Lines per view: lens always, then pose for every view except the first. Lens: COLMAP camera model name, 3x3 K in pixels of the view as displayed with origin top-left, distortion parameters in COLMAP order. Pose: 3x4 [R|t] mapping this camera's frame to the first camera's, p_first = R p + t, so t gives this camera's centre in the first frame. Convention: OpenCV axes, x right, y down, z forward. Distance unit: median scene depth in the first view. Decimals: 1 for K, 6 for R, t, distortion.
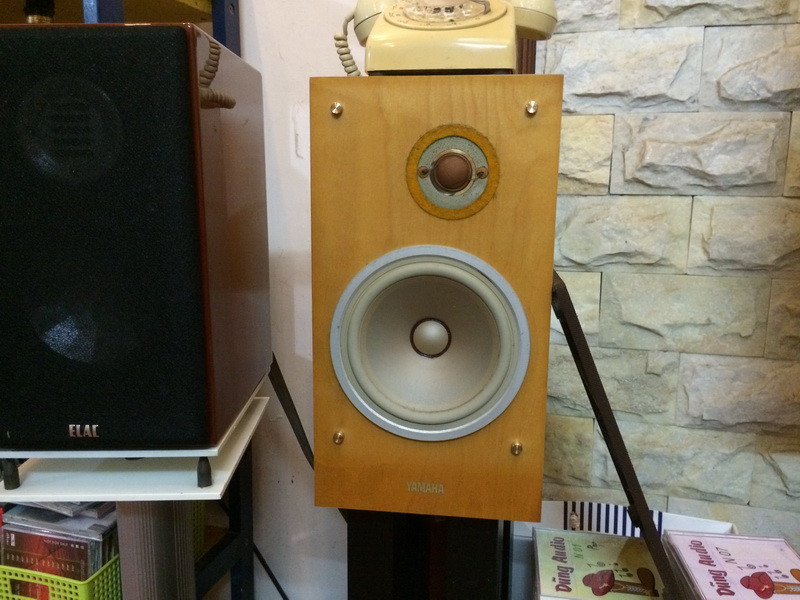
lens RADIAL K [[700.5, 0, 387.9], [0, 700.5, 304.2], [0, 0, 1]] dist [0.058206, -0.105264]
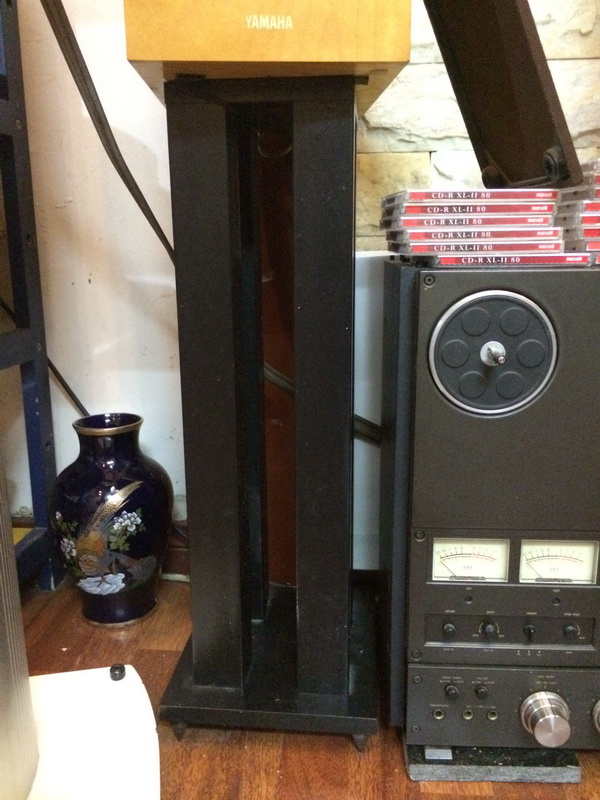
lens RADIAL K [[700.5, 0, 306.7], [0, 700.5, 403.7], [0, 0, 1]] dist [0.058206, -0.105264]
pose [[0.981948, -0.055669, 0.180773, -0.060424], [0.044996, 0.997023, 0.062615, 0.542188], [-0.183721, -0.053351, 0.981530, 0.151896]]
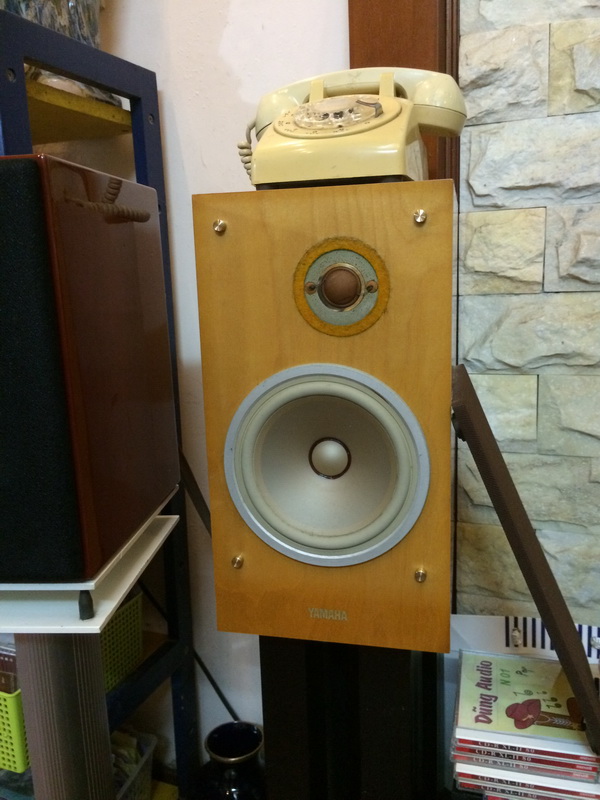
lens RADIAL K [[700.5, 0, 295.9], [0, 700.5, 396.1], [0, 0, 1]] dist [0.058206, -0.105264]
pose [[0.993980, -0.021235, -0.107488, 0.102531], [0.022038, 0.999737, 0.006284, -0.037441], [0.107326, -0.008615, 0.994187, 0.037173]]
